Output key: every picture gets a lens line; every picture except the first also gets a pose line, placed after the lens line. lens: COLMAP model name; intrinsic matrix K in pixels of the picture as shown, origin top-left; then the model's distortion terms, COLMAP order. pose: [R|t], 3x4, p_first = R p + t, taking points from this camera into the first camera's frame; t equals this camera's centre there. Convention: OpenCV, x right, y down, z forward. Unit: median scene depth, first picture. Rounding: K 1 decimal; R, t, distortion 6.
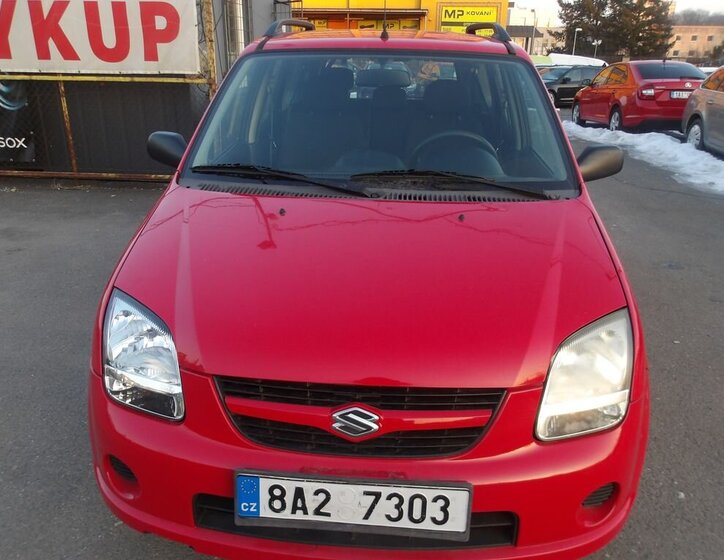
lens RADIAL K [[653.1, 0, 362.2], [0, 653.1, 313.4], [0, 0, 1]] dist [0.001258, -0.005281]
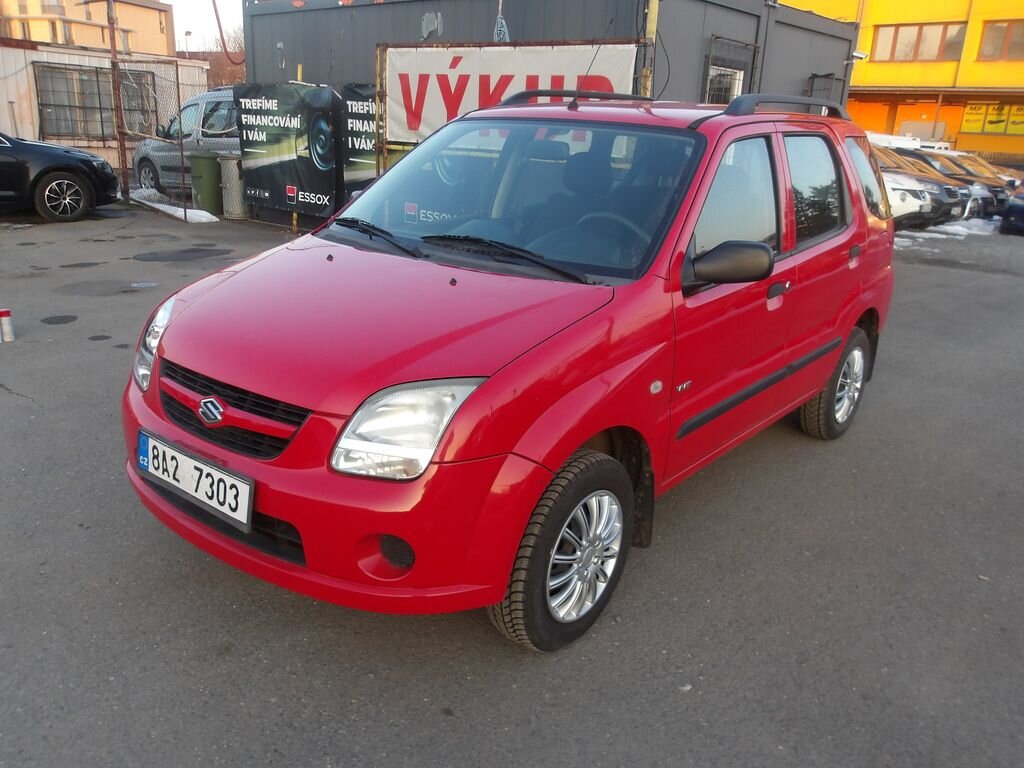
lens RADIAL K [[849.5, 0, 508.4], [0, 849.5, 391.8], [0, 0, 1]] dist [0.006227, 0.000919]
pose [[0.828388, 0.191286, -0.526482, 1.250403], [-0.241308, 0.970066, -0.027231, 0.044016], [0.505514, 0.149602, 0.849750, -0.051284]]
